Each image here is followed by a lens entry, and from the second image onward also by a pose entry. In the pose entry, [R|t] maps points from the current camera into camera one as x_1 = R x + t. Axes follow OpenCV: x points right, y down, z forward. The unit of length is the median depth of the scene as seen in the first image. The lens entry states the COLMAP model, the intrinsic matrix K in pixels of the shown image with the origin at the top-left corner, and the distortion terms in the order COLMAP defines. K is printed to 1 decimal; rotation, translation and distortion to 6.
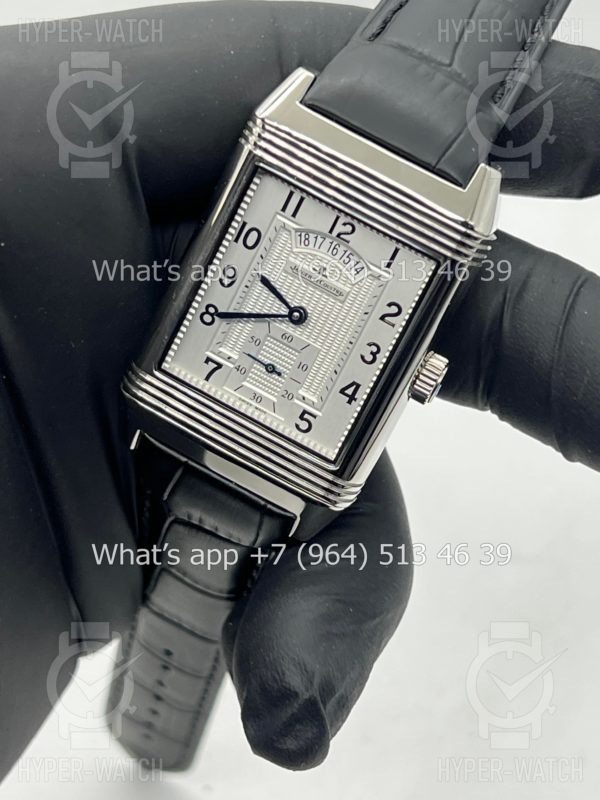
lens RADIAL K [[1896.9, 0, 300.0], [0, 1896.9, 400.0], [0, 0, 1]] dist [0.261677, -0.727277]
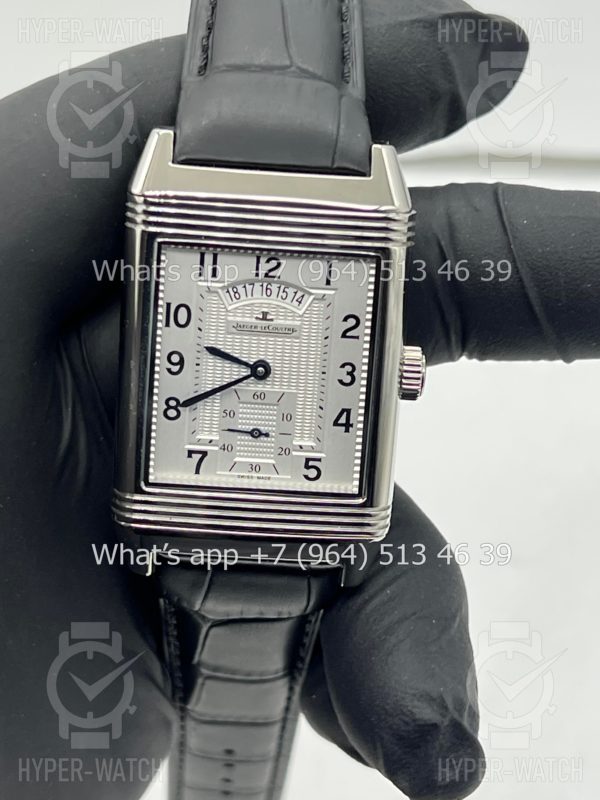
lens RADIAL K [[1896.9, 0, 300.0], [0, 1896.9, 400.0], [0, 0, 1]] dist [0.261677, -0.727277]
pose [[0.898765, -0.417830, 0.132813, -0.114896], [0.418156, 0.907980, 0.026783, -0.048096], [-0.131782, 0.031465, 0.990779, 0.065346]]
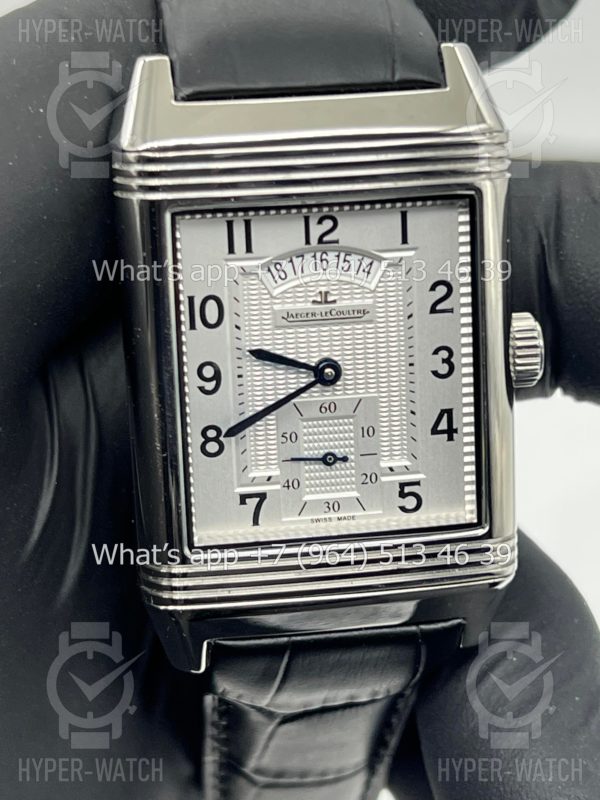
lens RADIAL K [[1896.9, 0, 300.0], [0, 1896.9, 400.0], [0, 0, 1]] dist [0.261677, -0.727277]
pose [[0.818030, -0.533263, 0.215541, -0.161955], [0.530094, 0.844409, 0.077289, -0.094071], [-0.223220, 0.051032, 0.973431, 0.336823]]
